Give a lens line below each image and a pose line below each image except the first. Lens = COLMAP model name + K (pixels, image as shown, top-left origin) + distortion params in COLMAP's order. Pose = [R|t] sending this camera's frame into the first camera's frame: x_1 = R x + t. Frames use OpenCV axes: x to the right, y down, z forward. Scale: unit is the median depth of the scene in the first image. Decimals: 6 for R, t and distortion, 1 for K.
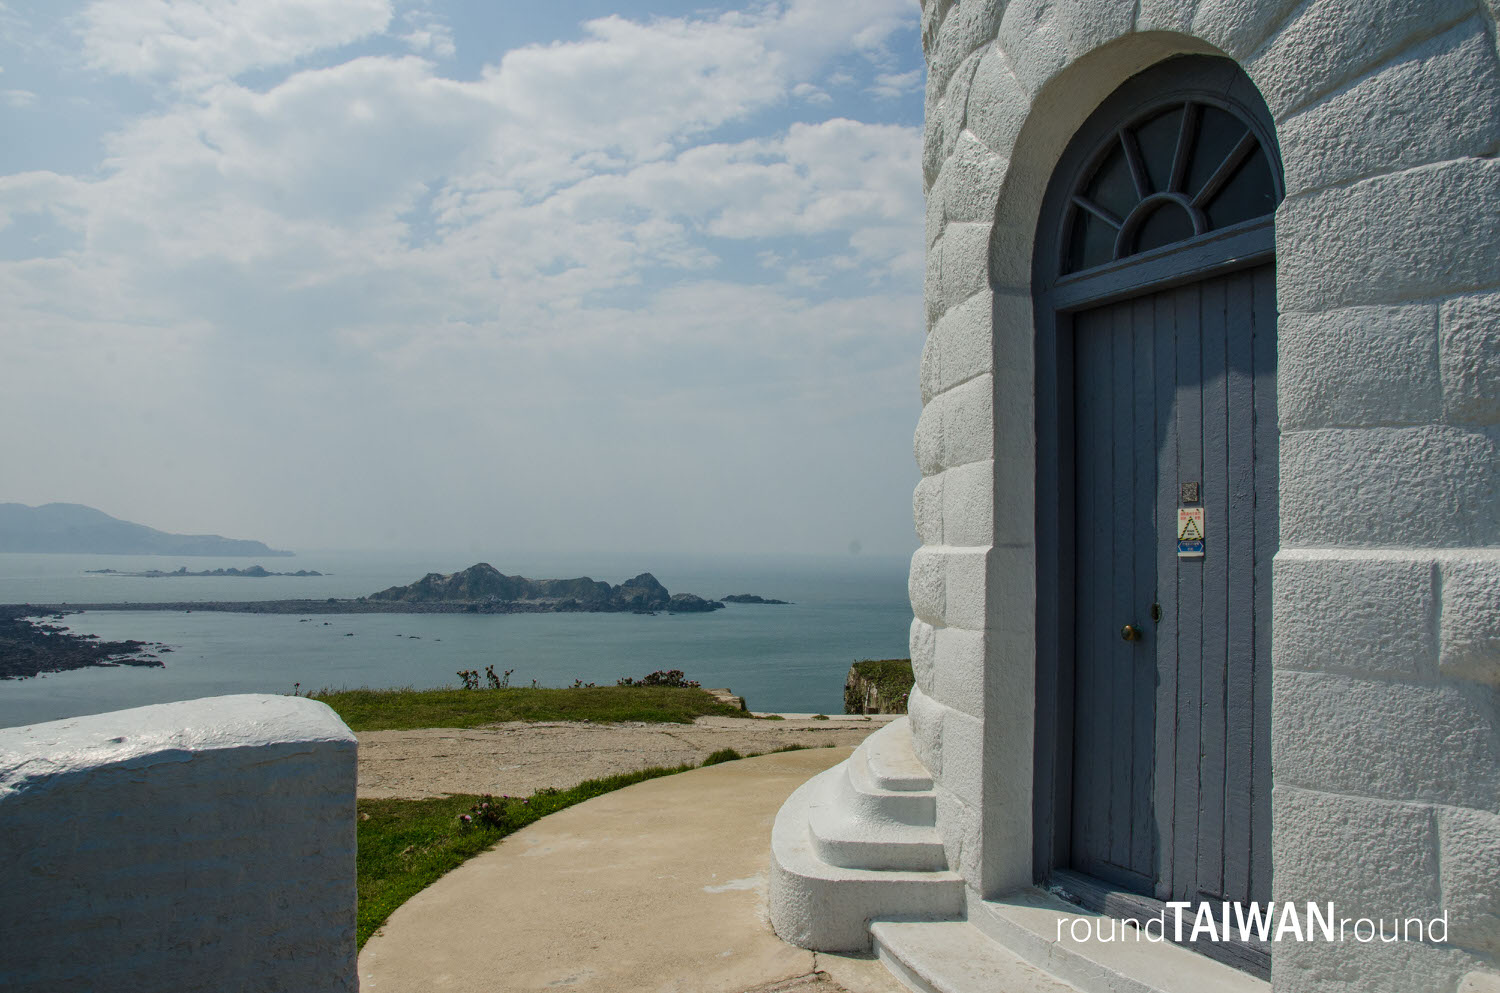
lens RADIAL K [[1135.5, 0, 750.0], [0, 1135.5, 496.5], [0, 0, 1]] dist [-0.120922, 0.109909]
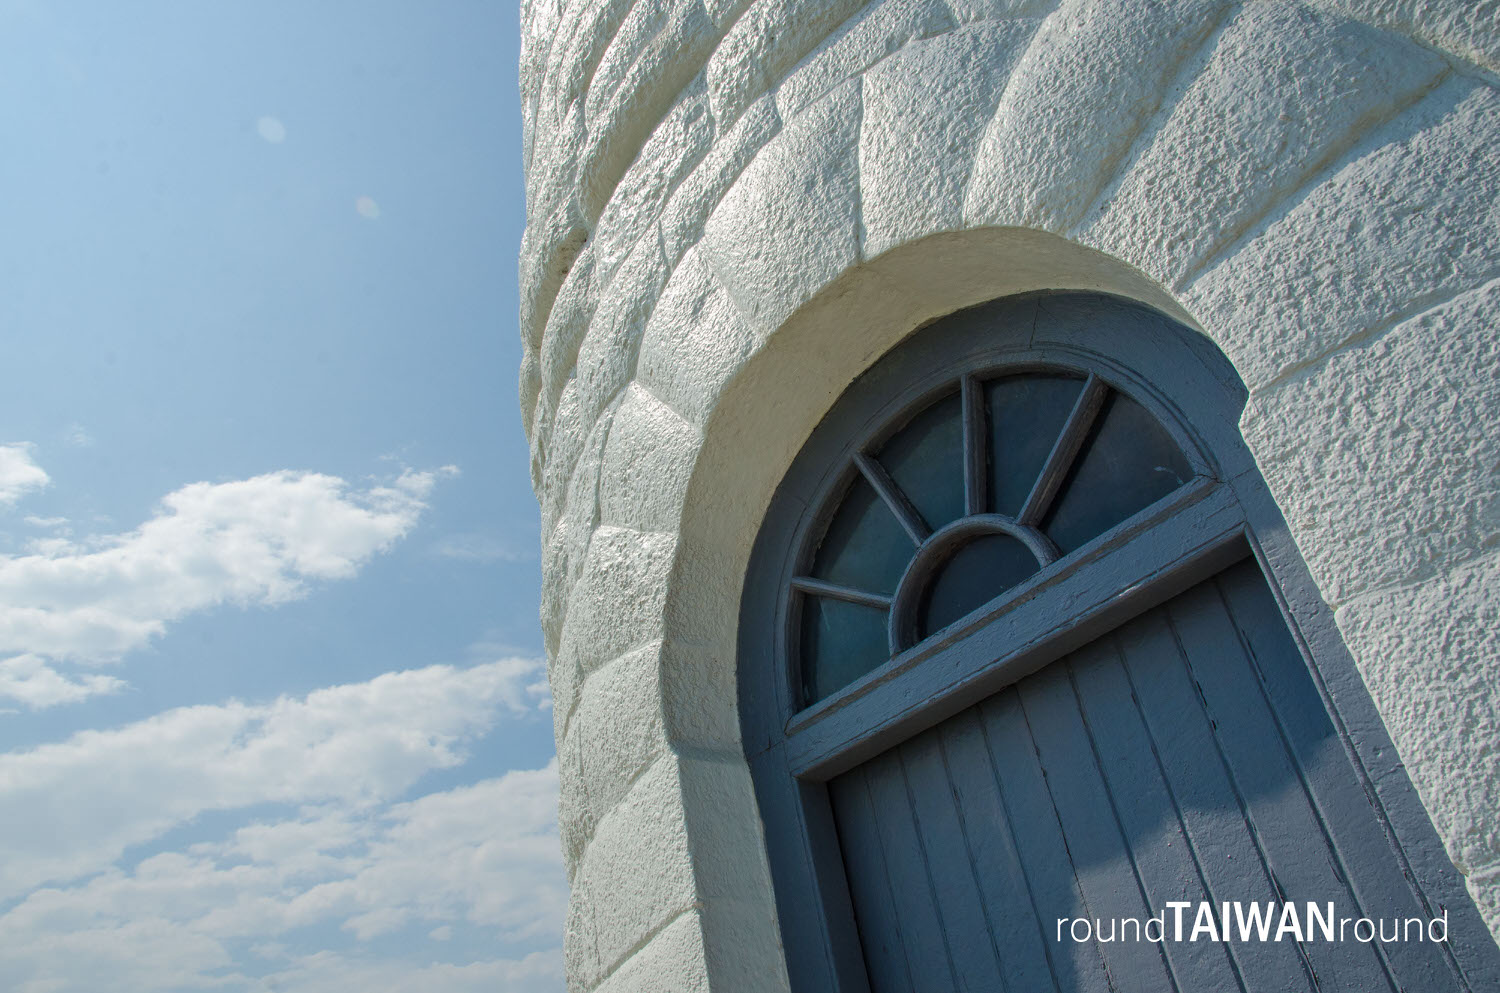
lens RADIAL K [[1135.5, 0, 750.0], [0, 1135.5, 496.5], [0, 0, 1]] dist [-0.120922, 0.109909]
pose [[0.952490, -0.003591, 0.304548, 0.096387], [0.162844, 0.851007, -0.499269, -0.015228], [-0.257380, 0.525142, 0.811160, 0.551446]]
